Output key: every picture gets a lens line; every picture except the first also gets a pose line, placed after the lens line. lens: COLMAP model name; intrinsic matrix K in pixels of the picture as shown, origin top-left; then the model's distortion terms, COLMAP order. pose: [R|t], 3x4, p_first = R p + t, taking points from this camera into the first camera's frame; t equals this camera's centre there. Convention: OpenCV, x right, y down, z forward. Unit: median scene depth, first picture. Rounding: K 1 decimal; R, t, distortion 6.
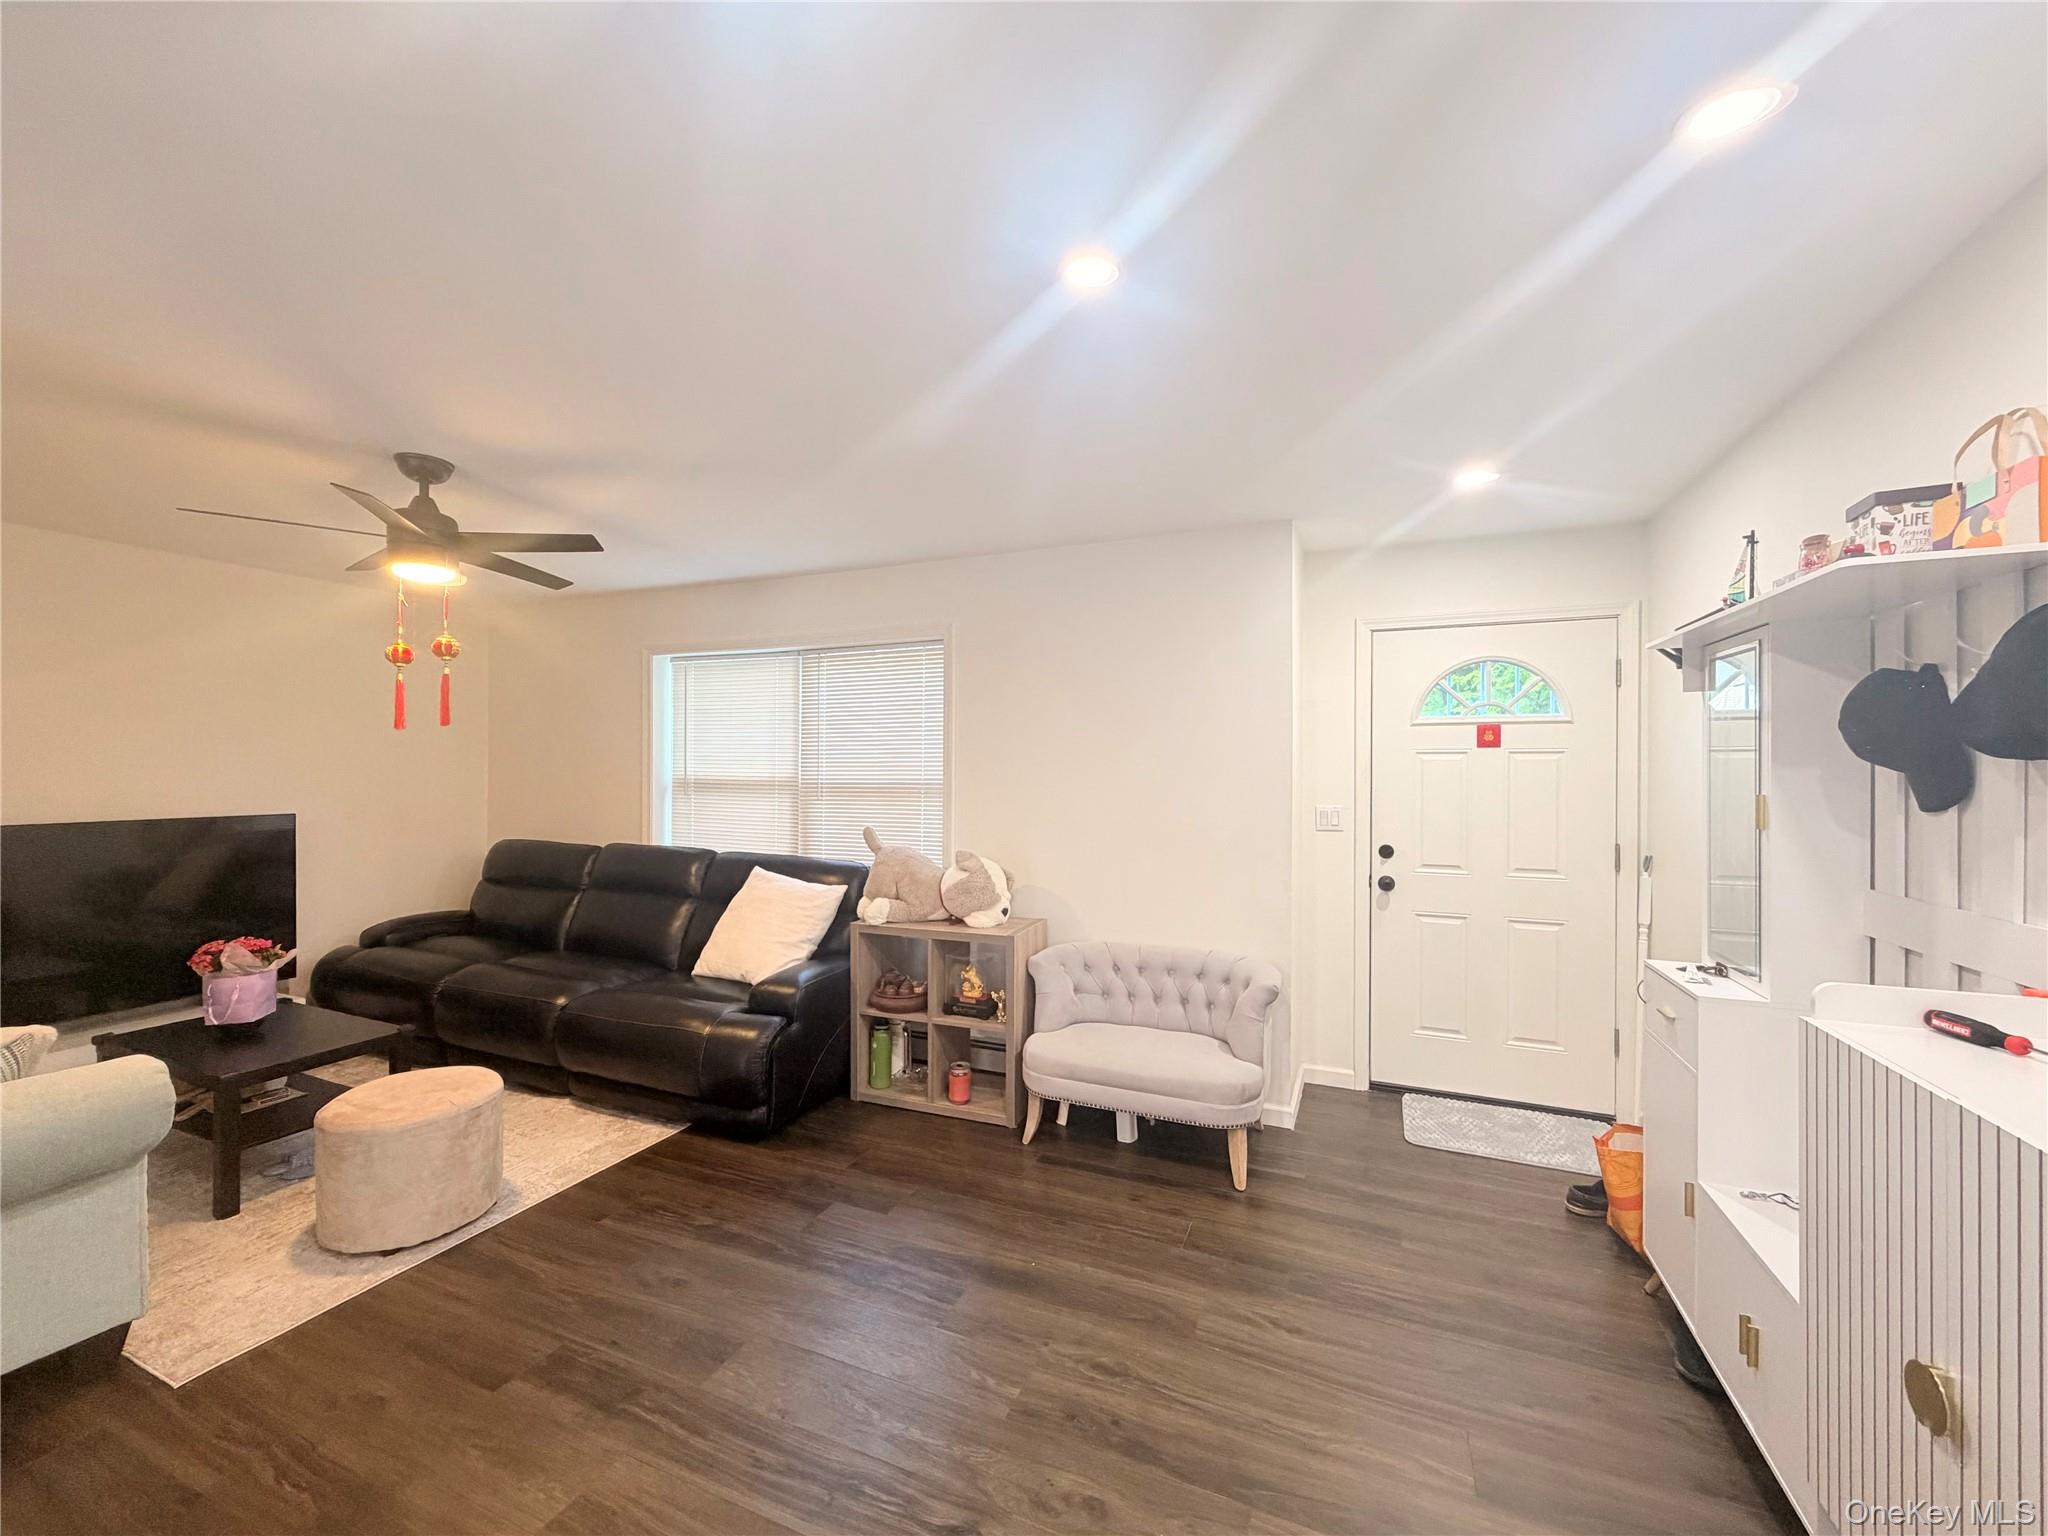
lens RADIAL K [[817.5, 0, 1018.4], [0, 817.5, 766.7], [0, 0, 1]] dist [0.000376, 0.000472]
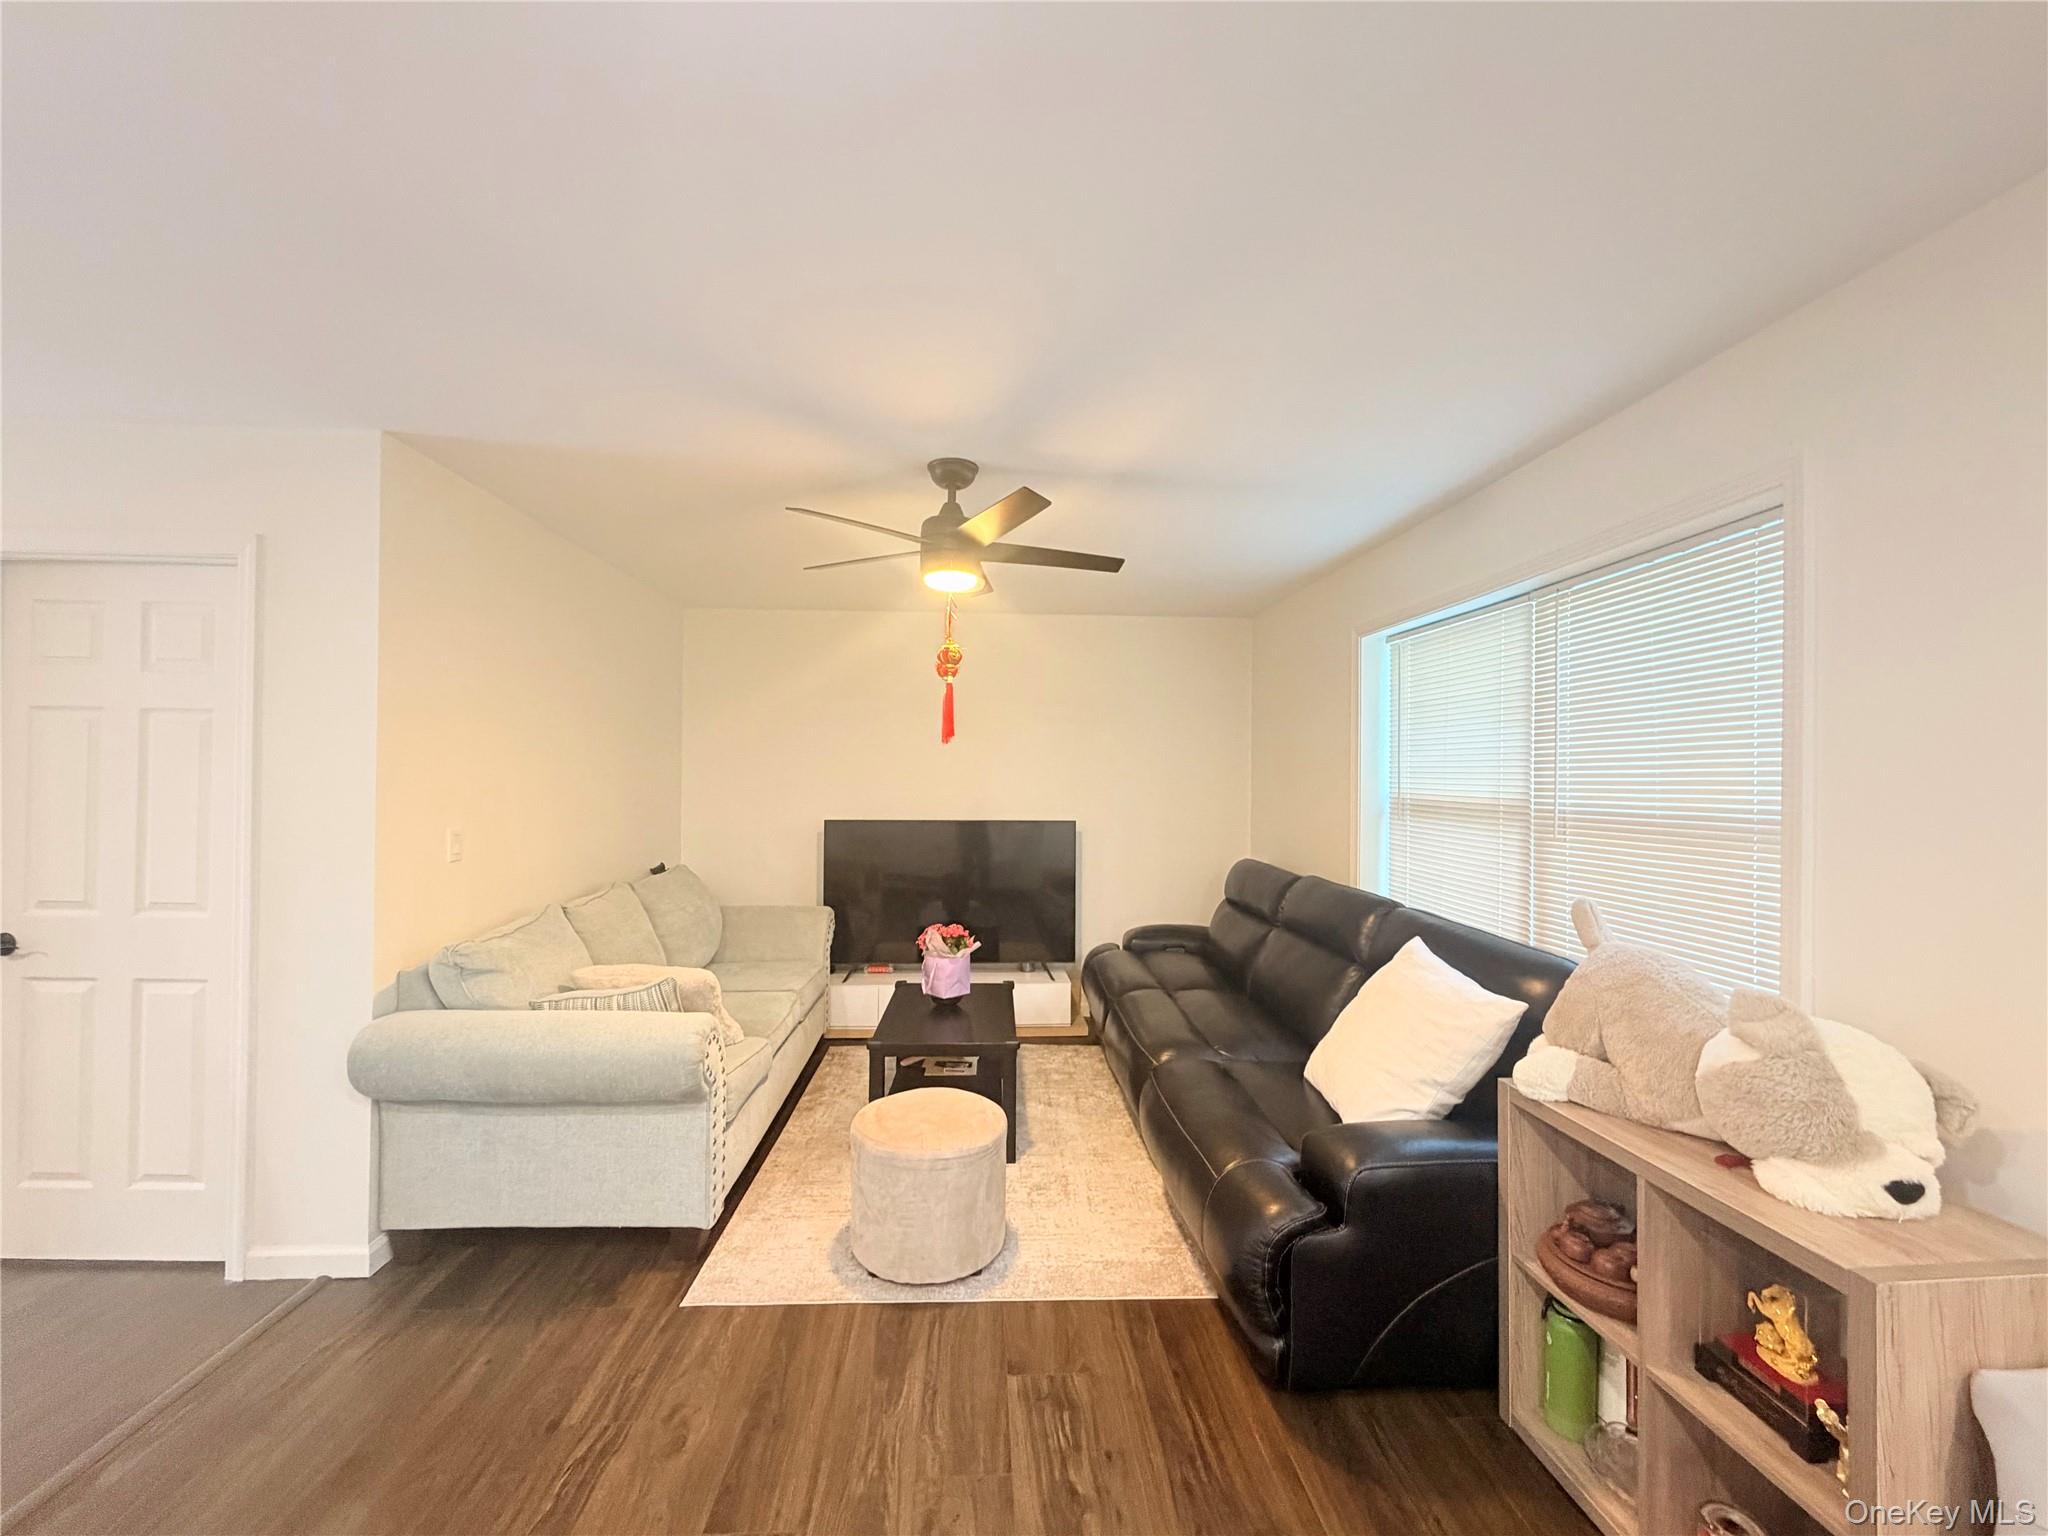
lens RADIAL K [[817.5, 0, 1022.5], [0, 817.5, 766.8], [0, 0, 1]] dist [0.000376, 0.000472]
pose [[0.442524, -0.011078, -0.896688, 0.137551], [-0.006220, 0.999862, -0.015422, -0.000121], [0.896735, 0.012403, 0.442394, 0.497266]]
